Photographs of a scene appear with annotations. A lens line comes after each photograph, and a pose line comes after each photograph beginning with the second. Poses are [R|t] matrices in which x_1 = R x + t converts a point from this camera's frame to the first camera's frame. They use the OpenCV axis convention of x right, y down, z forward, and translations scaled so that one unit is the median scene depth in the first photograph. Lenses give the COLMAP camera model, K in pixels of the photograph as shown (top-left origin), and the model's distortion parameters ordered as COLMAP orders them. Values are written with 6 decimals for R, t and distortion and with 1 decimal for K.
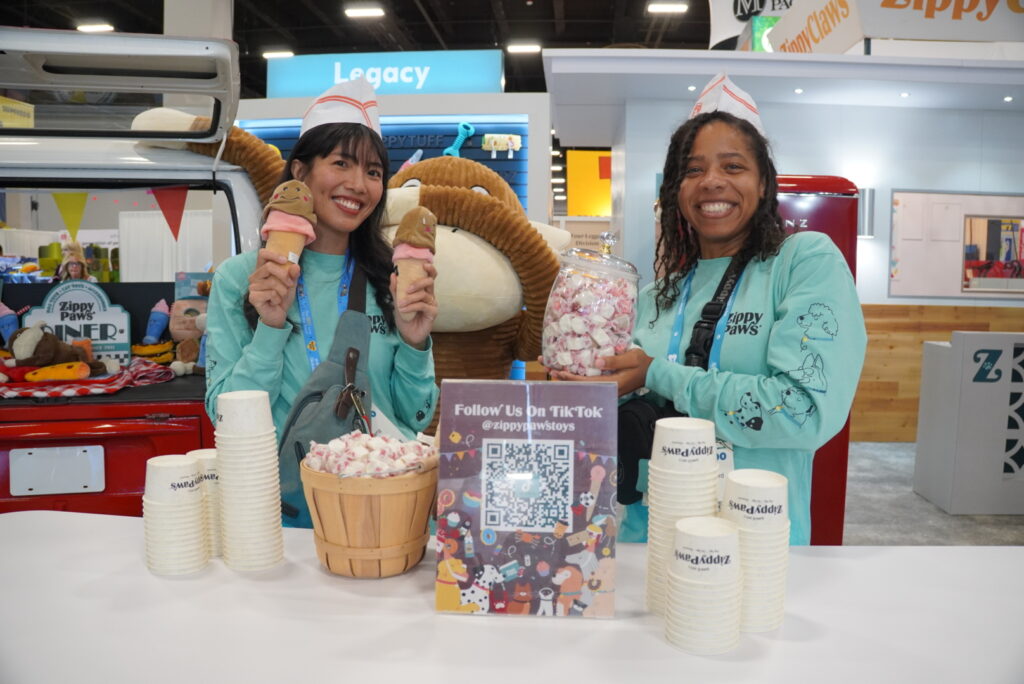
lens RADIAL K [[801.6, 0, 512.0], [0, 801.6, 342.0], [0, 0, 1]] dist [-0.190942, 0.111020]
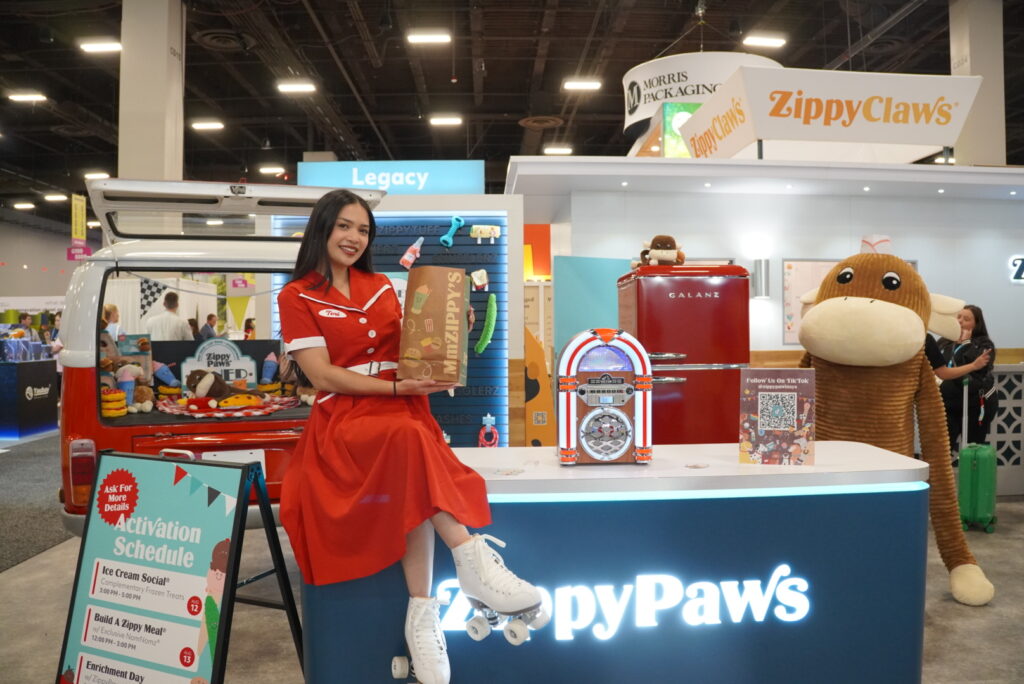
lens RADIAL K [[804.6, 0, 512.0], [0, 804.6, 342.0], [0, 0, 1]] dist [-0.131031, 0.011495]
pose [[0.993901, -0.019121, 0.108608, -0.113887], [0.027516, 0.996703, -0.076334, 0.030452], [-0.106791, 0.078857, 0.991149, -0.291887]]
